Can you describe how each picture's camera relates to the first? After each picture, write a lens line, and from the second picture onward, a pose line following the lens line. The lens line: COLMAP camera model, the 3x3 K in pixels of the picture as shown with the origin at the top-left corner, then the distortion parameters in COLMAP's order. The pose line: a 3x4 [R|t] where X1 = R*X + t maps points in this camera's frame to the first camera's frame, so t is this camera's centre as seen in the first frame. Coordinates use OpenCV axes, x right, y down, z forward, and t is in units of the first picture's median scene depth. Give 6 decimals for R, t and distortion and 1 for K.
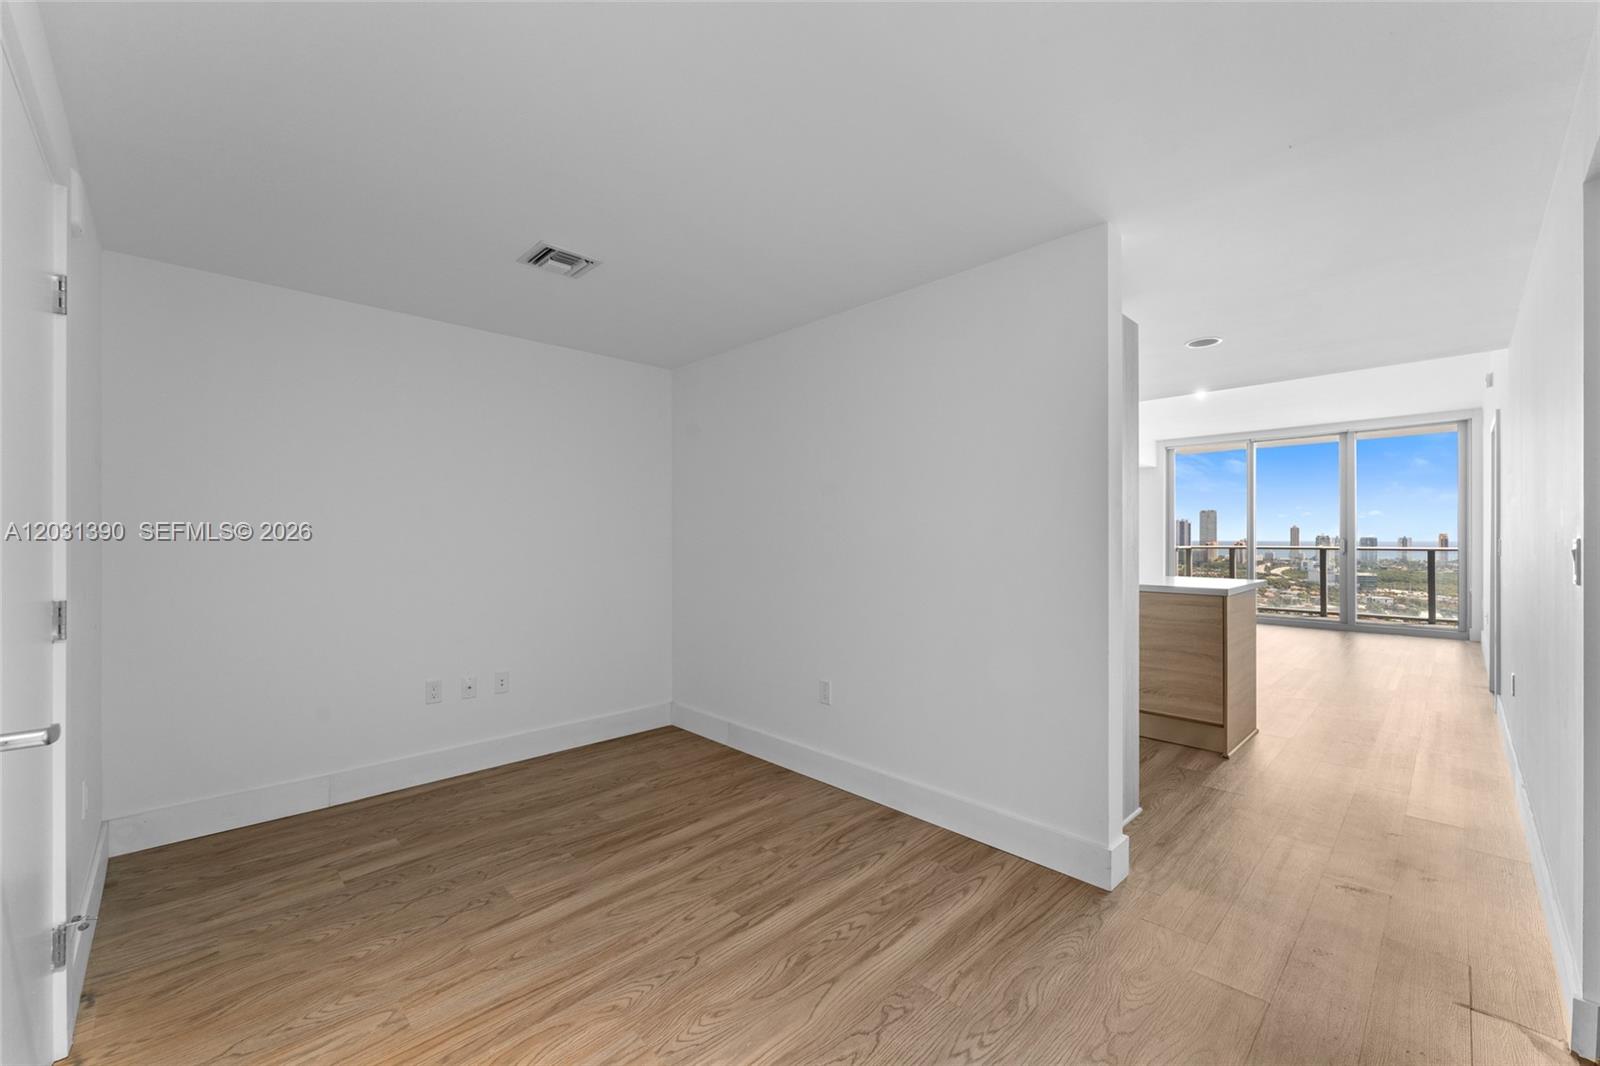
lens RADIAL K [[638.5, 0, 800.0], [0, 638.5, 533.0], [0, 0, 1]] dist [0.000780, 0.000196]
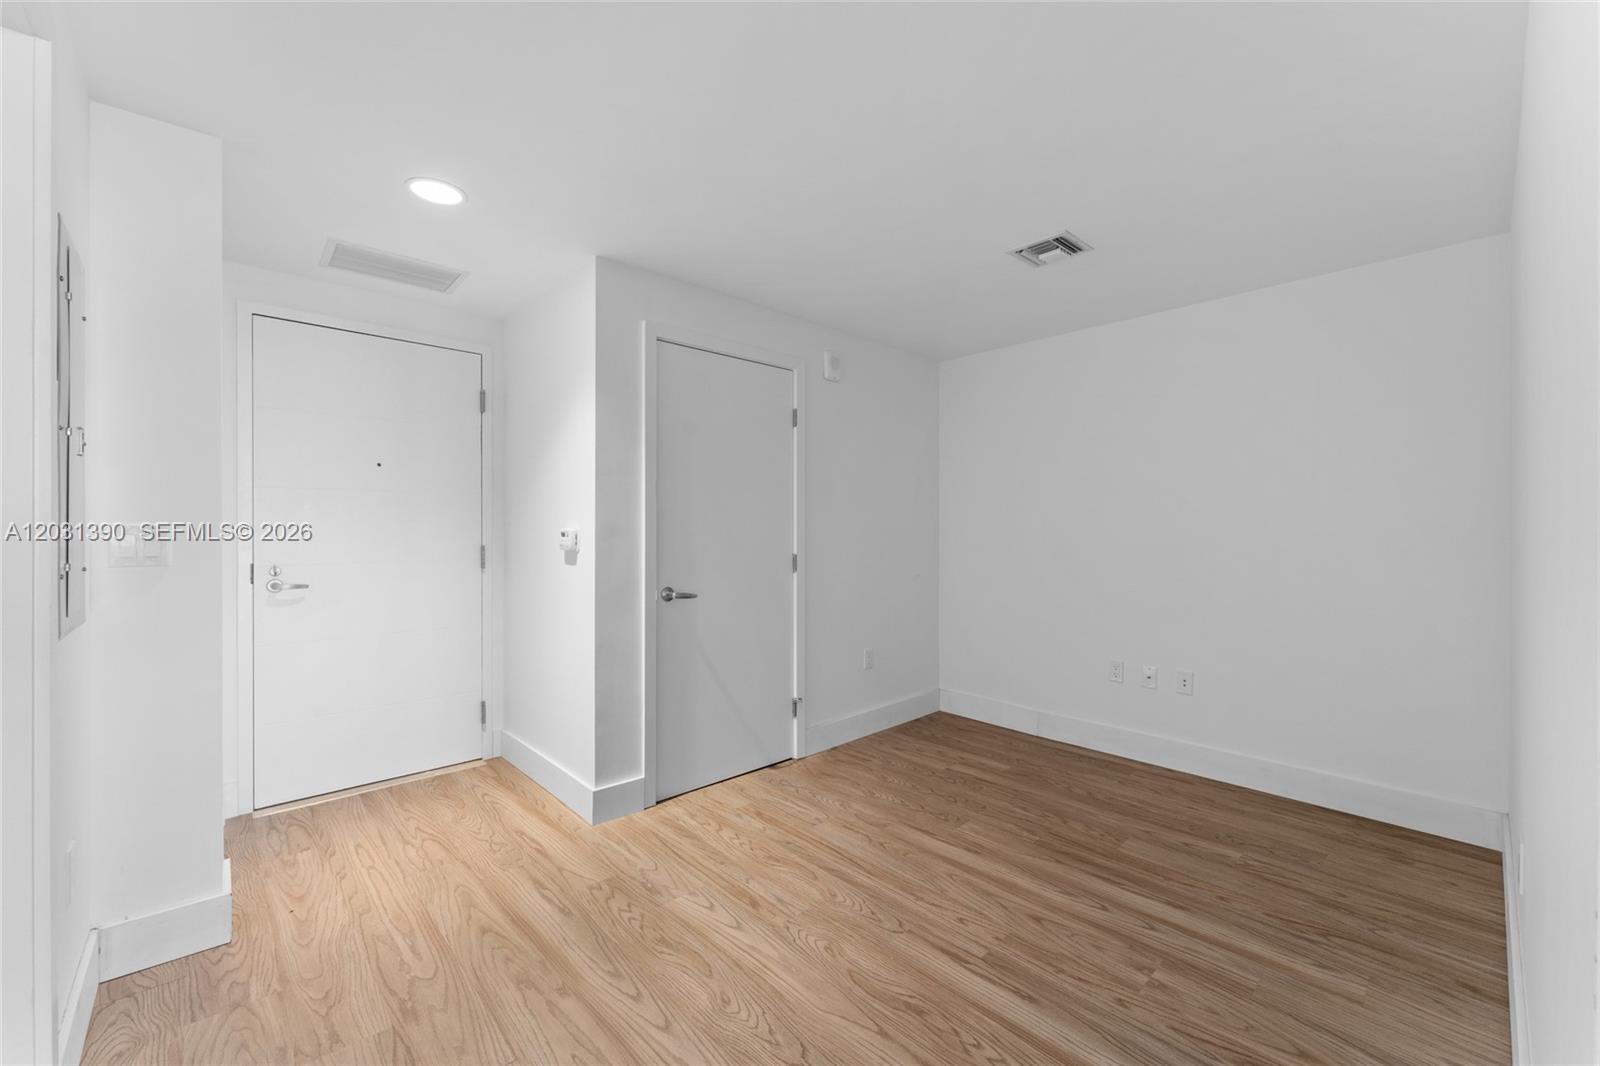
lens RADIAL K [[638.5, 0, 800.0], [0, 638.5, 533.0], [0, 0, 1]] dist [0.000780, 0.000196]
pose [[-0.022331, 0.005984, -0.999733, 0.650588], [0.006579, 0.999961, 0.005838, 0.010433], [0.999729, -0.006446, -0.022370, 0.645127]]
